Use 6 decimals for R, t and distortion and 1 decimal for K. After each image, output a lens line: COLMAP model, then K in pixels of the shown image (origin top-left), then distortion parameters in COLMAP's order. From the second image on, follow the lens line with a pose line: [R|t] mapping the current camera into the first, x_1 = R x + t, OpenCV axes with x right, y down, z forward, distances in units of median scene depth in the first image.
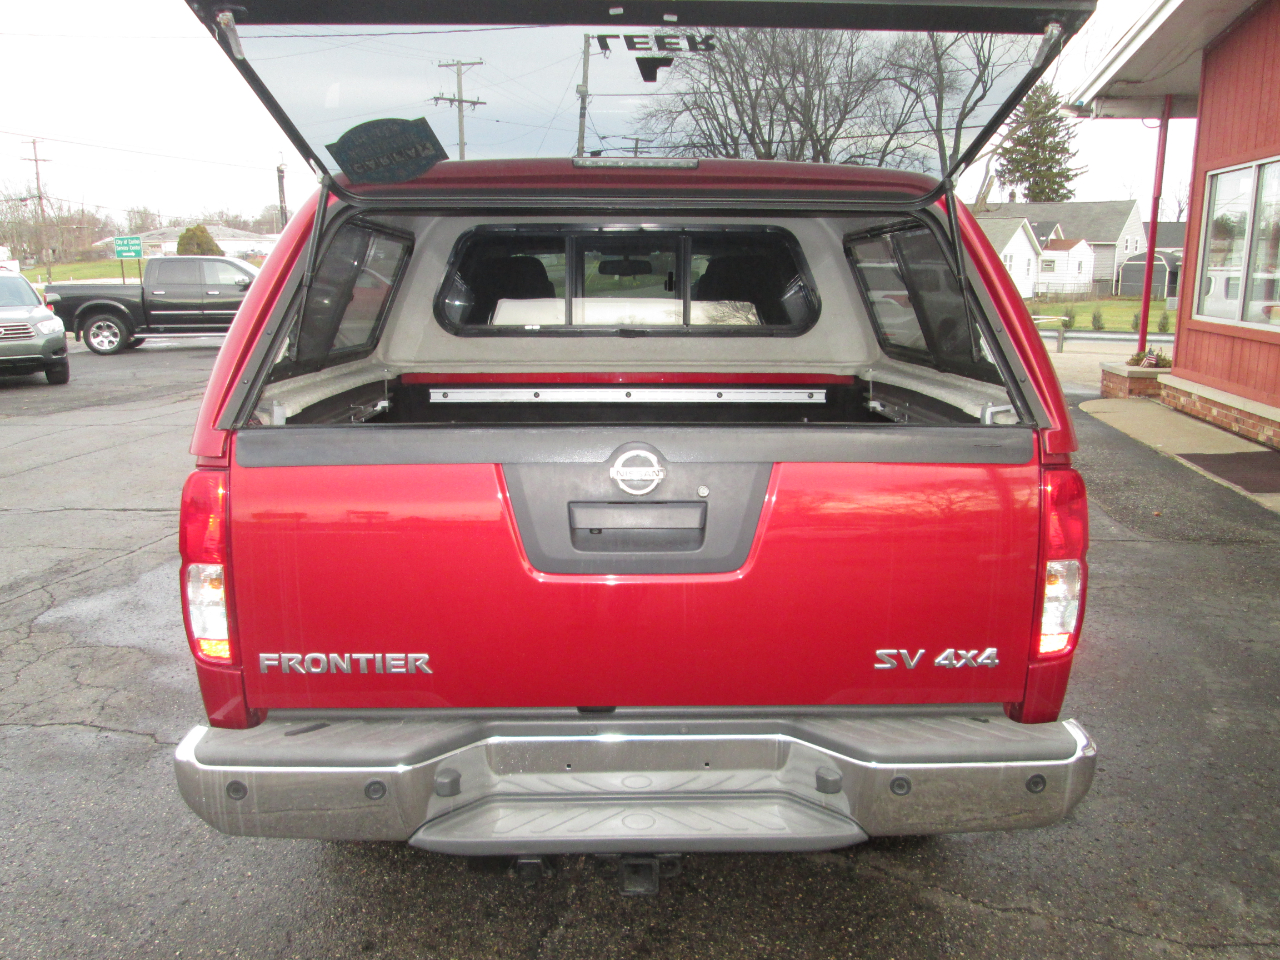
lens RADIAL K [[1062.0, 0, 670.0], [0, 1062.0, 485.6], [0, 0, 1]] dist [-0.058739, 0.040123]
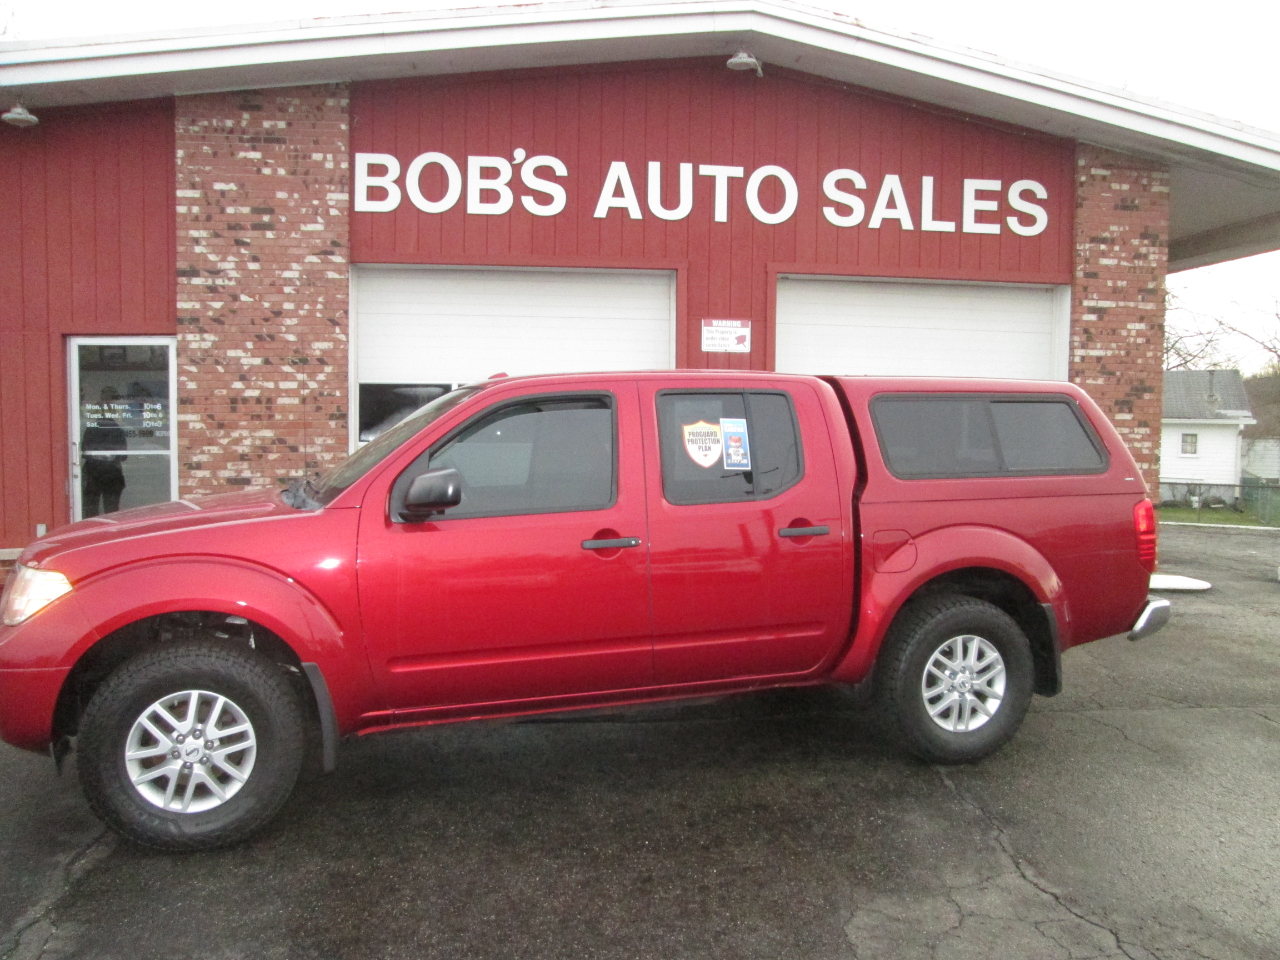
lens RADIAL K [[1062.0, 0, 645.4], [0, 1062.0, 483.7], [0, 0, 1]] dist [-0.058739, 0.040123]
pose [[-0.270726, -0.062759, 0.960609, -0.926748], [0.198337, 0.972827, 0.119454, -0.209491], [-0.942003, 0.222864, -0.250922, 1.002502]]
